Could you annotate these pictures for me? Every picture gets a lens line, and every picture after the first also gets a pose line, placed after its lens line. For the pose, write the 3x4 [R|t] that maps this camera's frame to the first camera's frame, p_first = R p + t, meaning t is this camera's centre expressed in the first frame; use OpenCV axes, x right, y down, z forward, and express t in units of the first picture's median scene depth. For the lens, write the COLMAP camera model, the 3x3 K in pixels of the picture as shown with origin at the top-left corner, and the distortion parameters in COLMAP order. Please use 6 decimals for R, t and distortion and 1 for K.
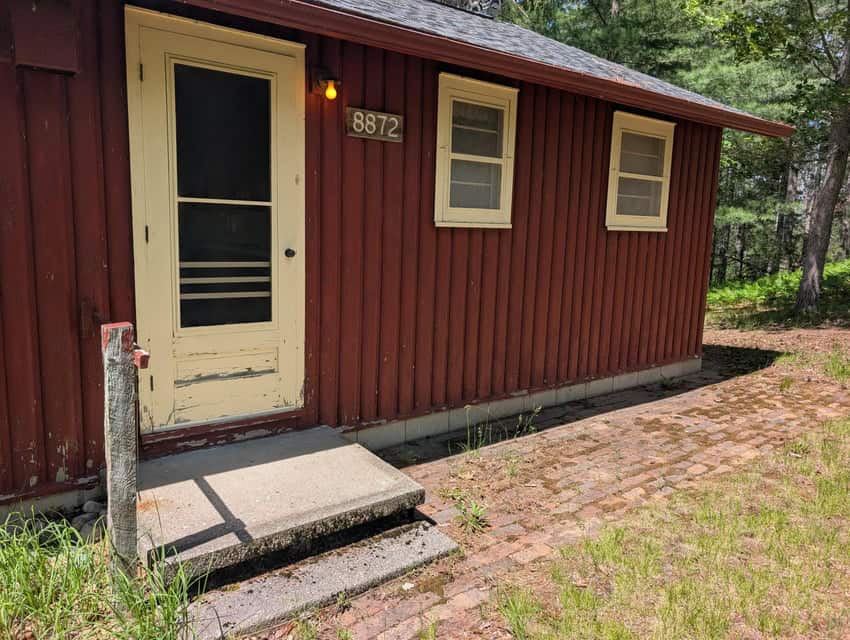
lens RADIAL K [[608.1, 0, 412.4], [0, 608.1, 317.7], [0, 0, 1]] dist [0.020597, -0.023838]
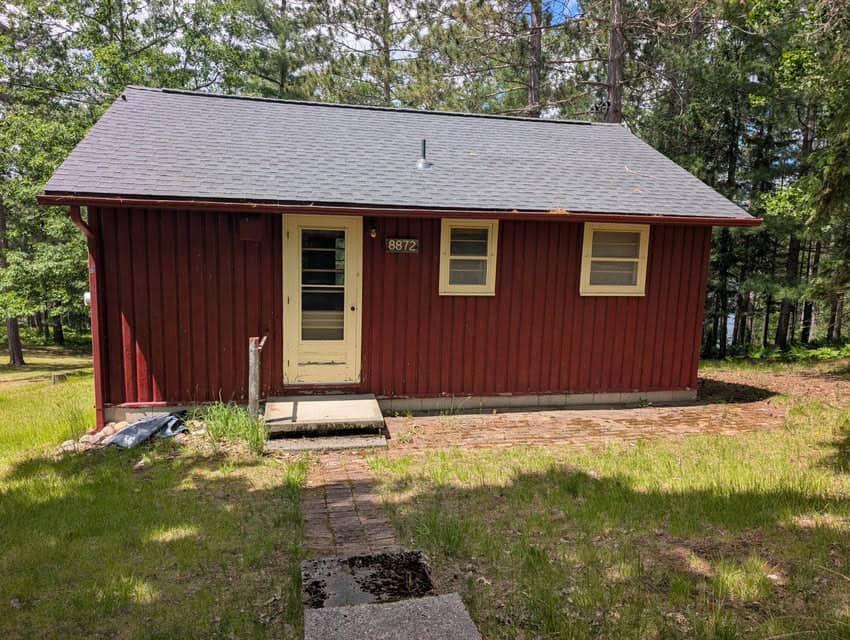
lens RADIAL K [[608.1, 0, 428.6], [0, 608.1, 320.9], [0, 0, 1]] dist [0.020597, -0.023838]
pose [[0.913206, 0.057684, -0.403395, 0.755932], [-0.067107, 0.997703, -0.009250, -0.051899], [0.401935, 0.035518, 0.914979, -0.703815]]
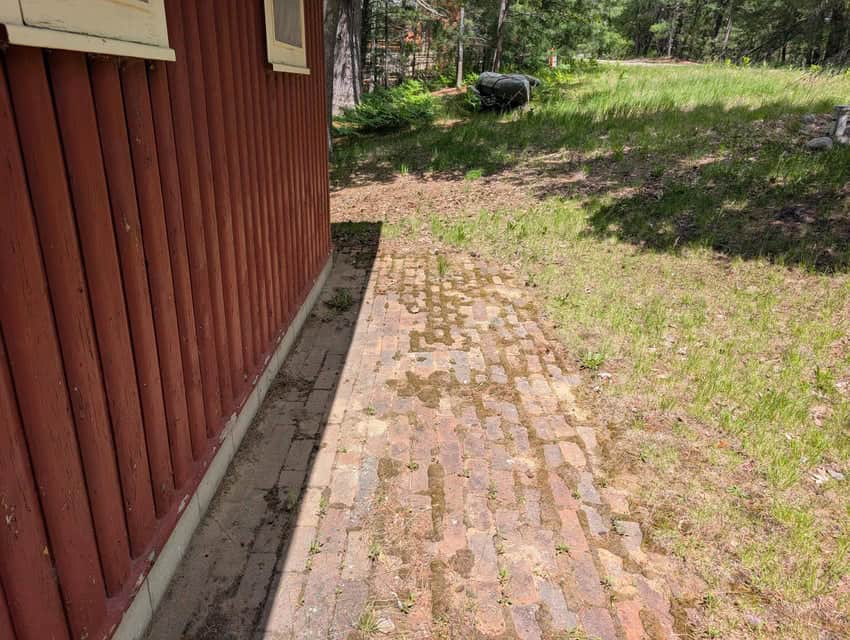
lens RADIAL K [[608.1, 0, 422.3], [0, 608.1, 316.4], [0, 0, 1]] dist [0.020597, -0.023838]
pose [[0.611825, -0.288945, 0.736329, -0.072182], [0.113052, 0.953278, 0.280142, -0.092123], [-0.782872, -0.088155, 0.615906, 0.695571]]
